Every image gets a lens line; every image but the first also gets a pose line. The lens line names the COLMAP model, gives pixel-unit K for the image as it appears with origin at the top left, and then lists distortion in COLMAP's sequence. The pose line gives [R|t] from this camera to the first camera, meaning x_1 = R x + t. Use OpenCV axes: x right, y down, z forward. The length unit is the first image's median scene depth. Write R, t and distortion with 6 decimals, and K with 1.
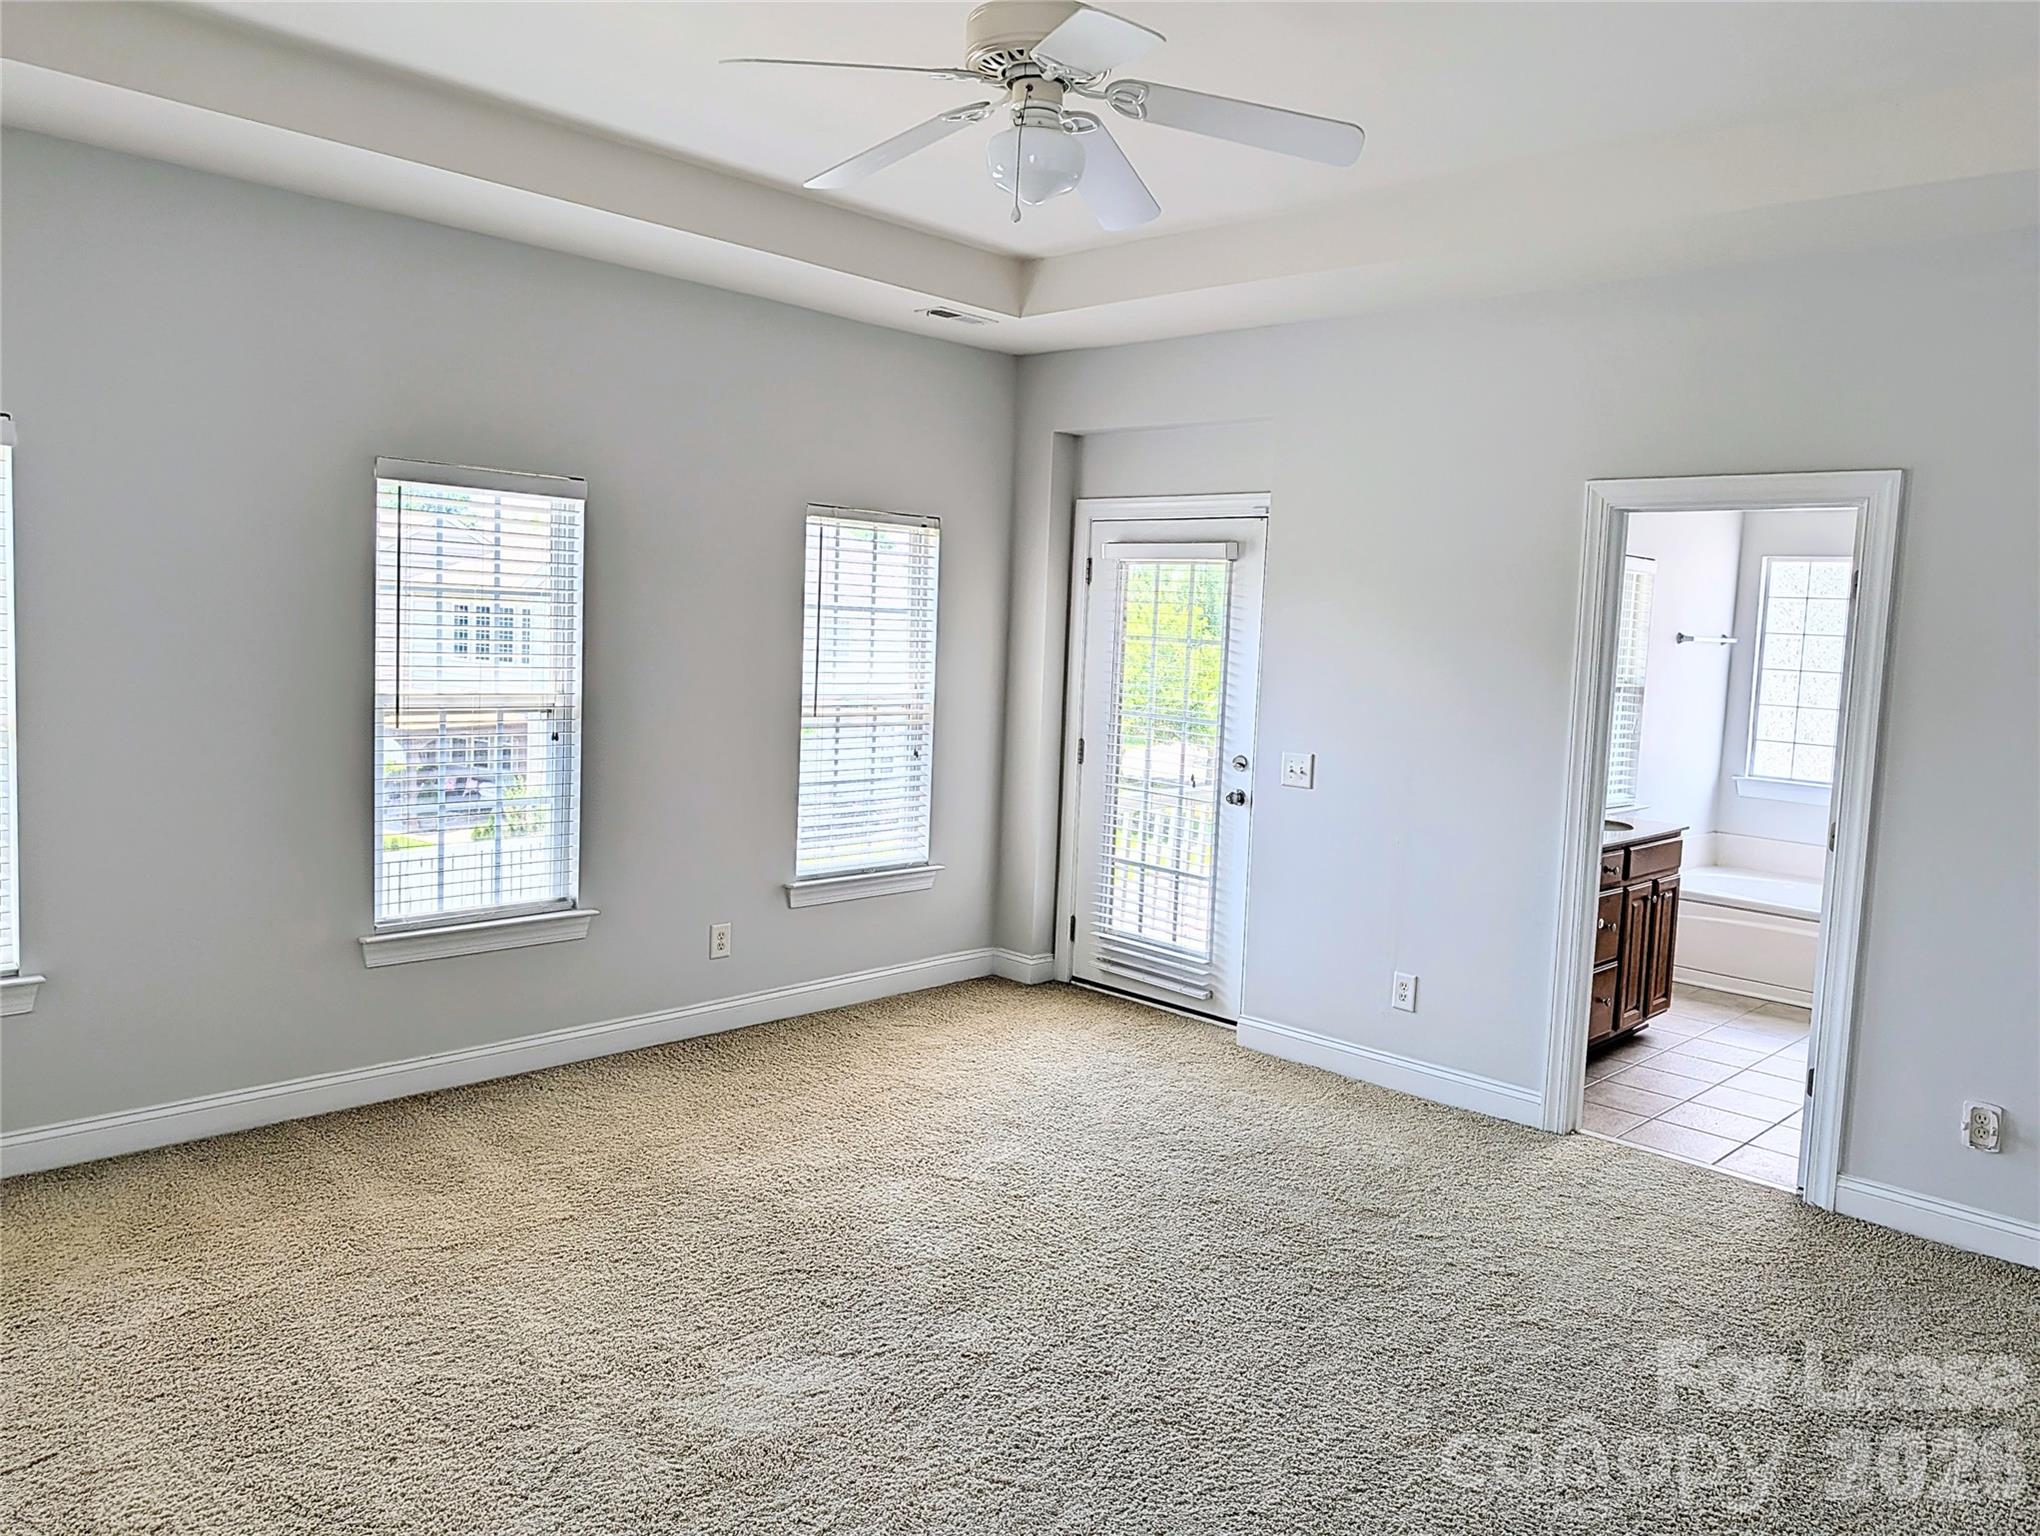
lens RADIAL K [[1479.1, 0, 1020.0], [0, 1479.1, 768.0], [0, 0, 1]] dist [0.001431, -0.000201]
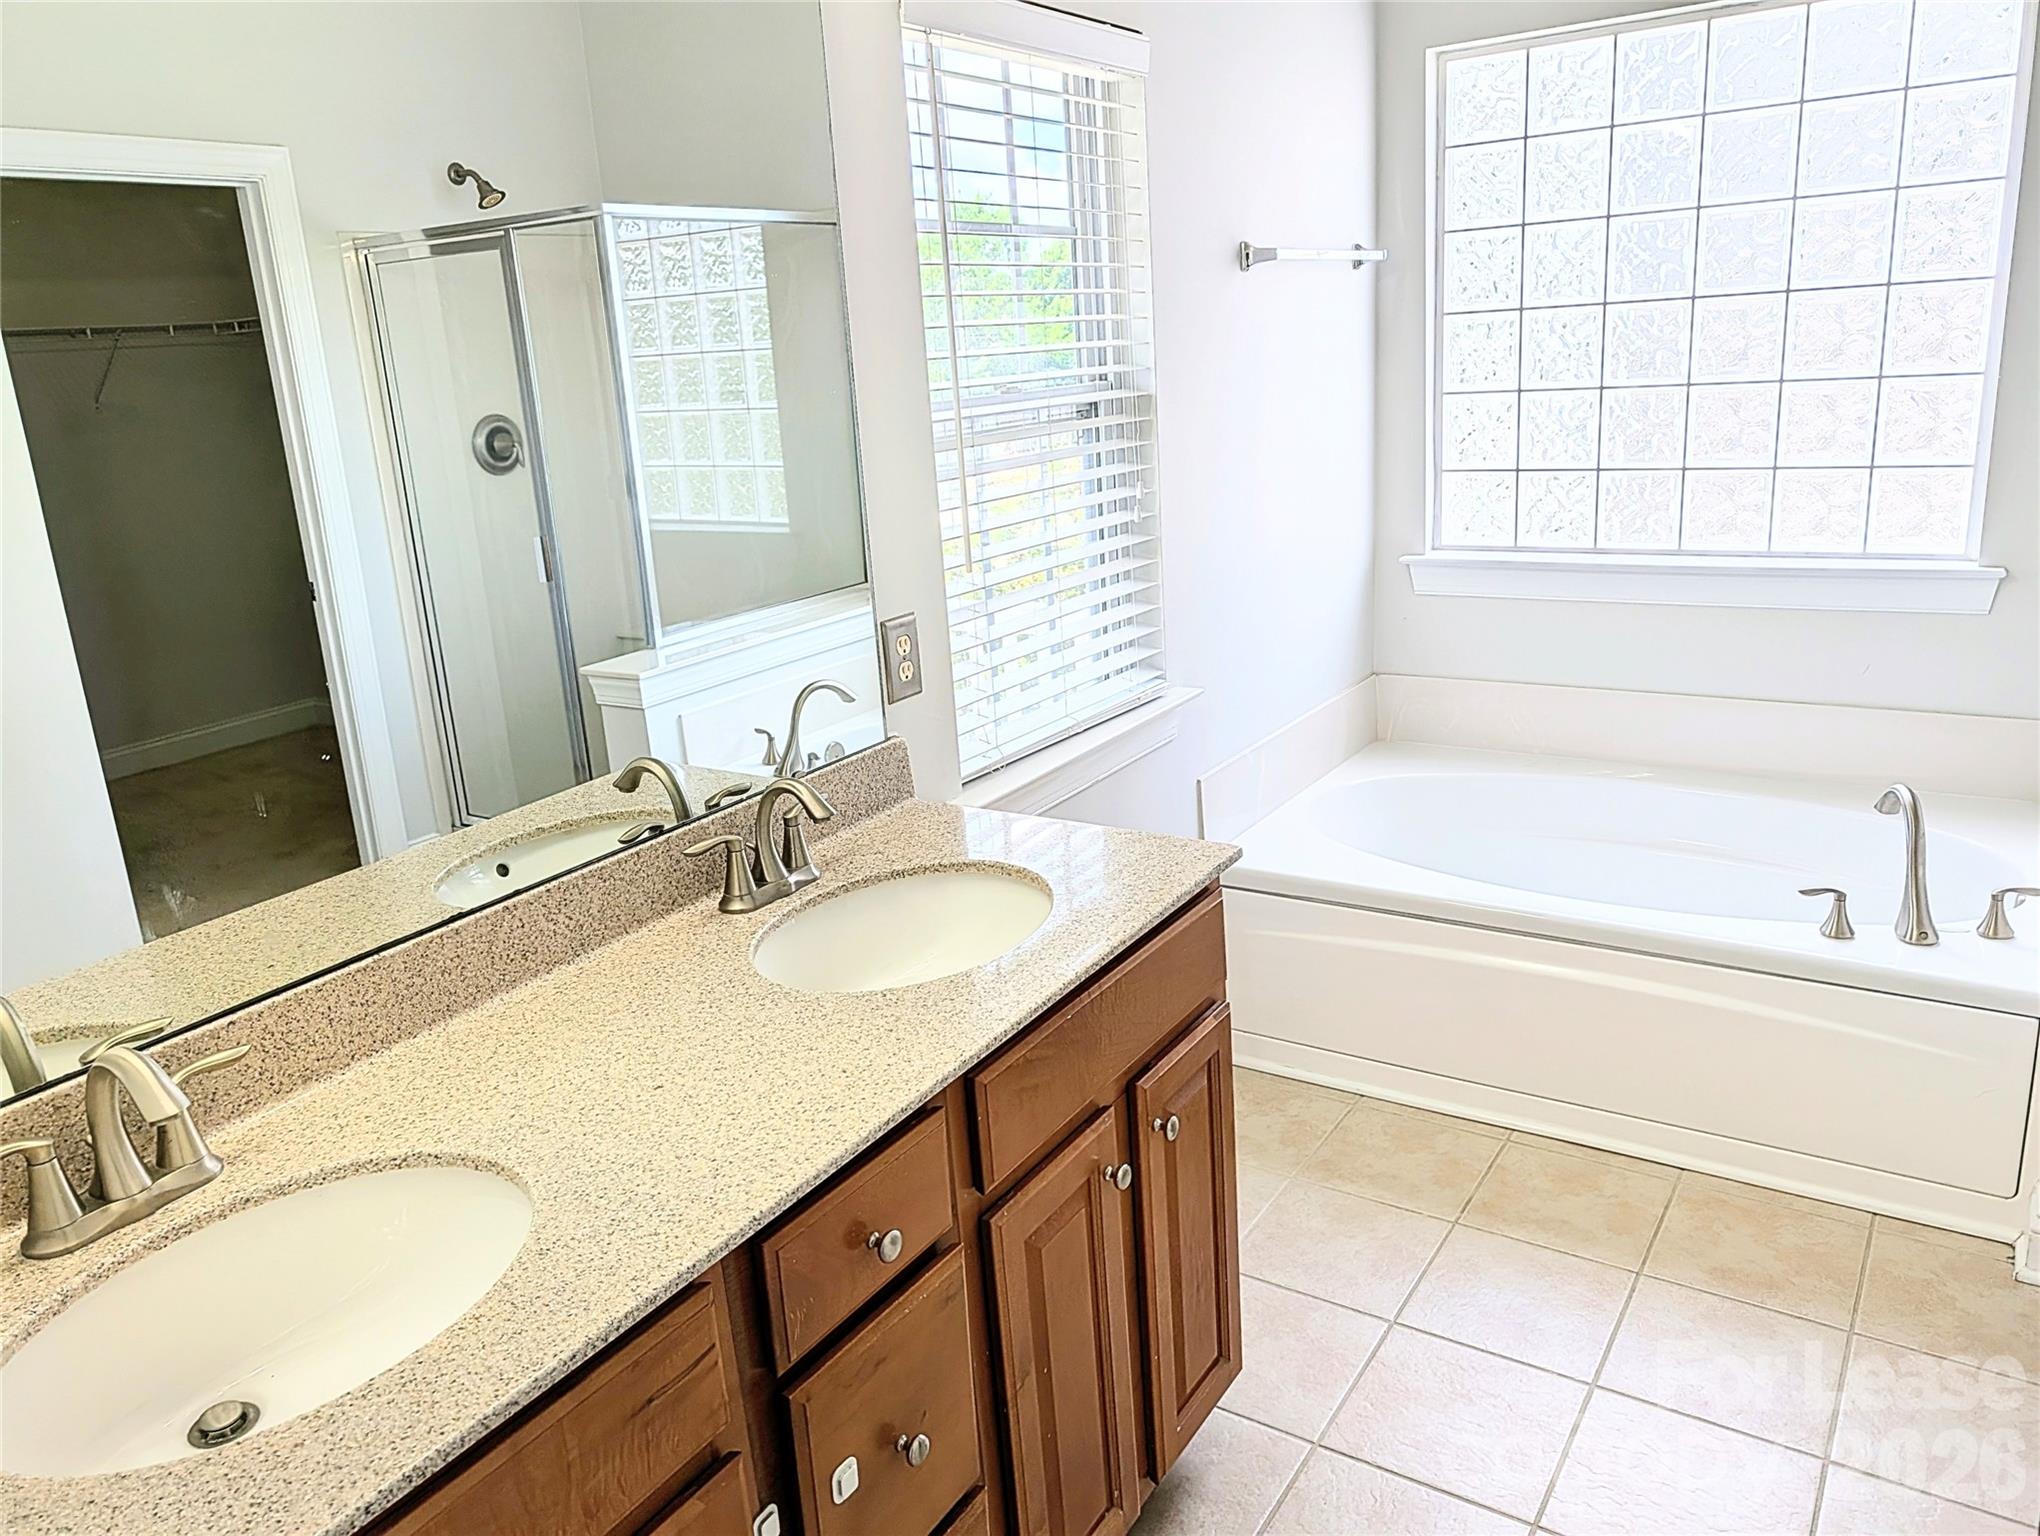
lens RADIAL K [[1479.1, 0, 1020.0], [0, 1479.1, 768.0], [0, 0, 1]] dist [0.001431, -0.000201]
pose [[0.976248, -0.152787, 0.153609, 0.284917], [0.120558, 0.972188, 0.200789, -0.038083], [-0.180015, -0.177501, 0.967516, 0.560866]]
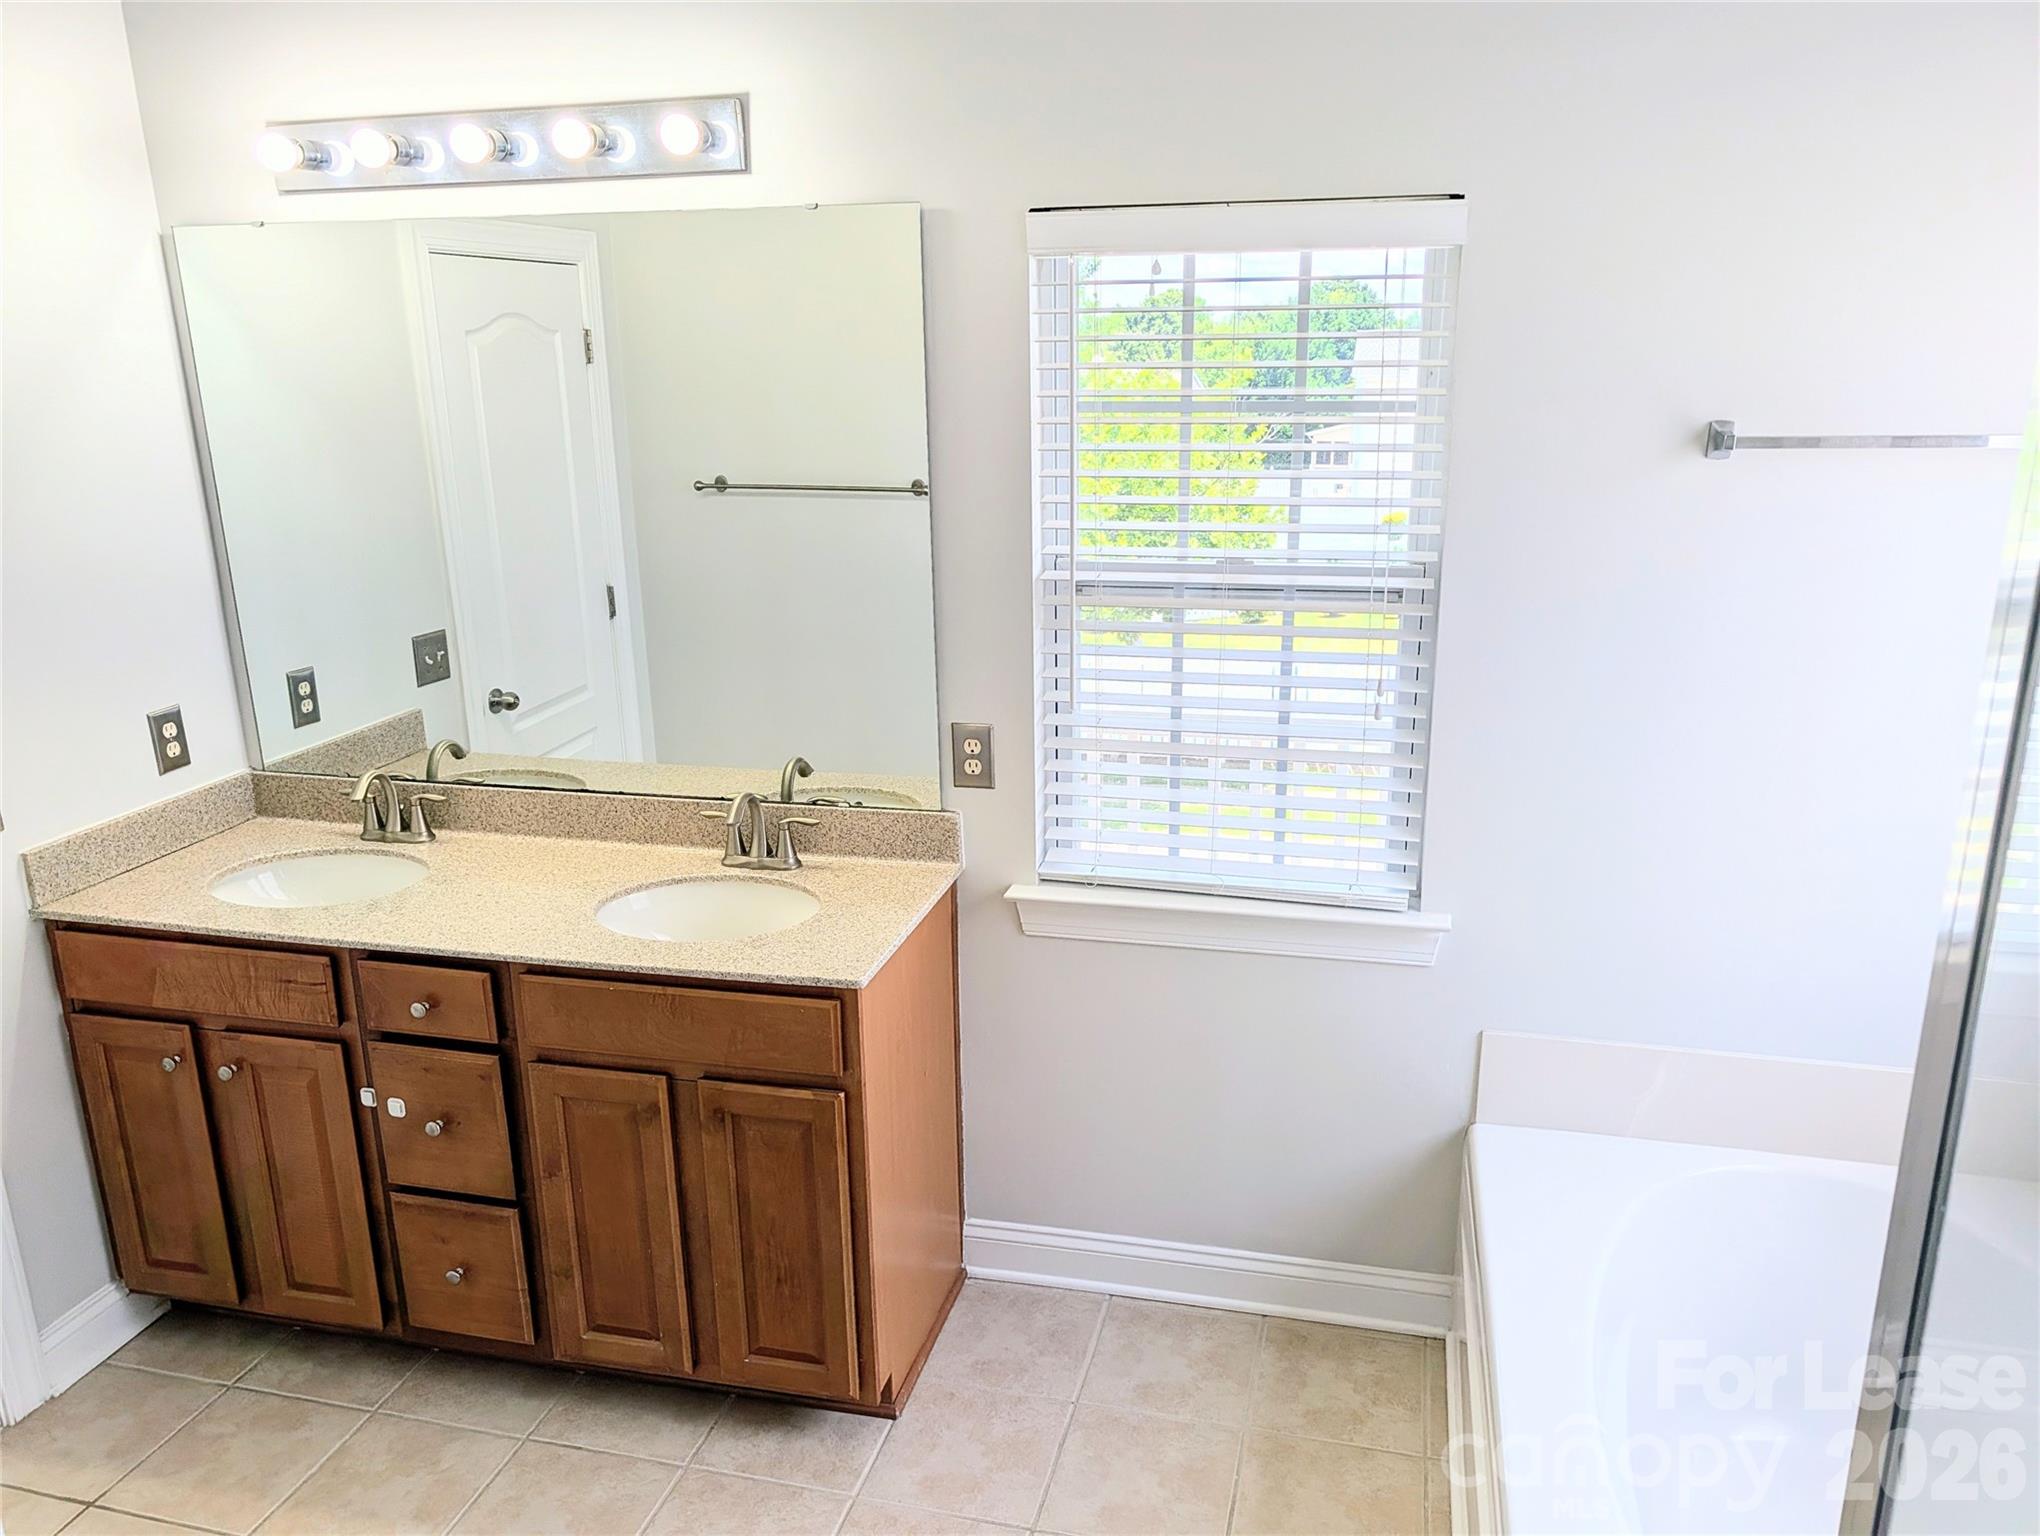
lens RADIAL K [[1479.1, 0, 1020.0], [0, 1479.1, 768.0], [0, 0, 1]] dist [0.001431, -0.000201]
pose [[0.504763, 0.185960, -0.842990, 0.605835], [-0.042411, 0.980685, 0.190940, -0.068700], [0.862215, -0.060627, 0.502901, 0.671747]]
